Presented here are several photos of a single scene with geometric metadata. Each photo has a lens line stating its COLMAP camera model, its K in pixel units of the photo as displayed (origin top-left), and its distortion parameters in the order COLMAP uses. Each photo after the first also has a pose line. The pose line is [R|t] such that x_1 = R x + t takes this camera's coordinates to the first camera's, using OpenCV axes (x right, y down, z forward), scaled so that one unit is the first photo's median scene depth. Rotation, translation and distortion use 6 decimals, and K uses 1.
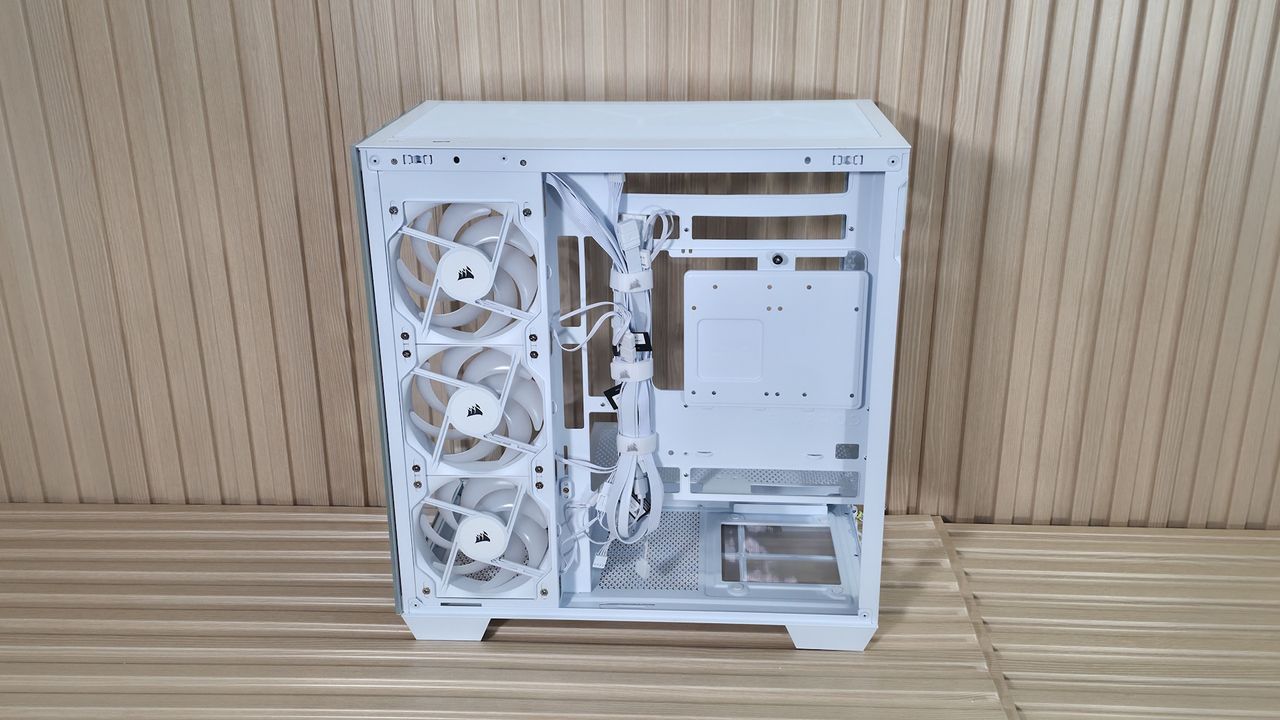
lens RADIAL K [[1111.9, 0, 639.9], [0, 1111.9, 335.2], [0, 0, 1]] dist [0.039110, -0.066683]
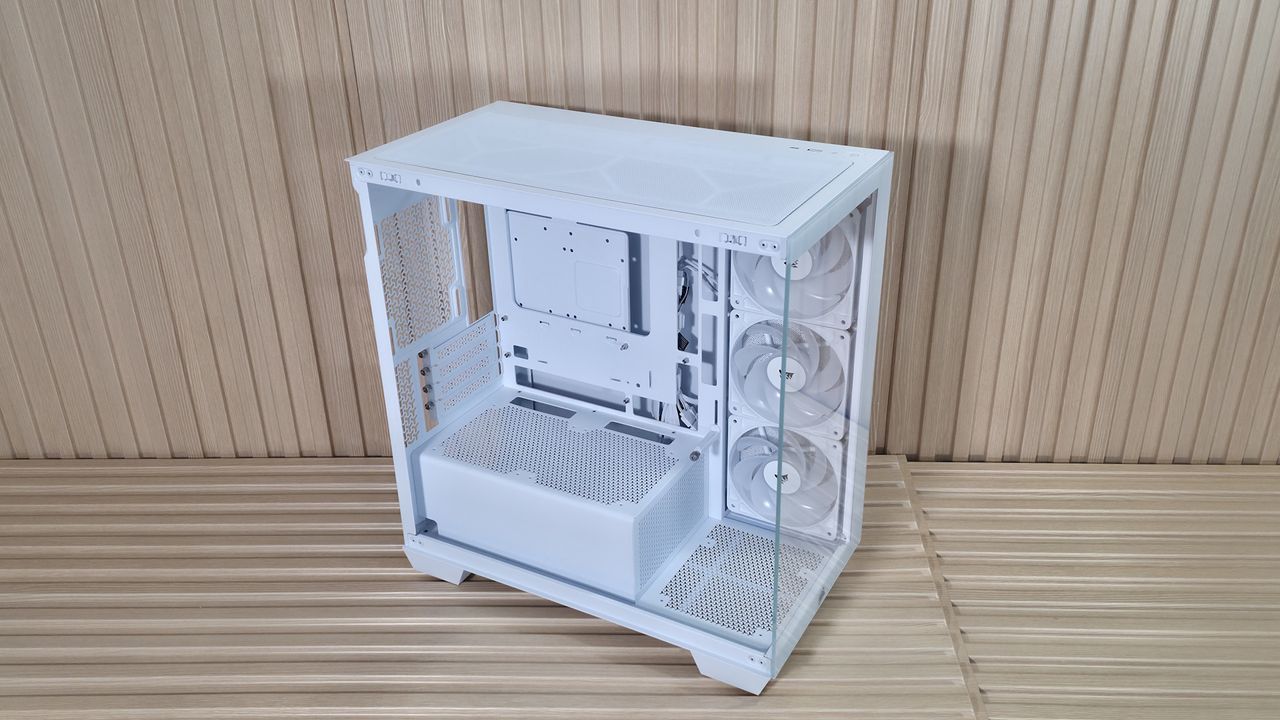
lens RADIAL K [[1111.9, 0, 645.6], [0, 1111.9, 350.8], [0, 0, 1]] dist [0.039110, -0.066683]
pose [[0.999769, -0.019246, 0.009618, -0.004292], [0.017912, 0.992188, 0.123460, -0.096745], [-0.011919, -0.123259, 0.992303, -0.116535]]
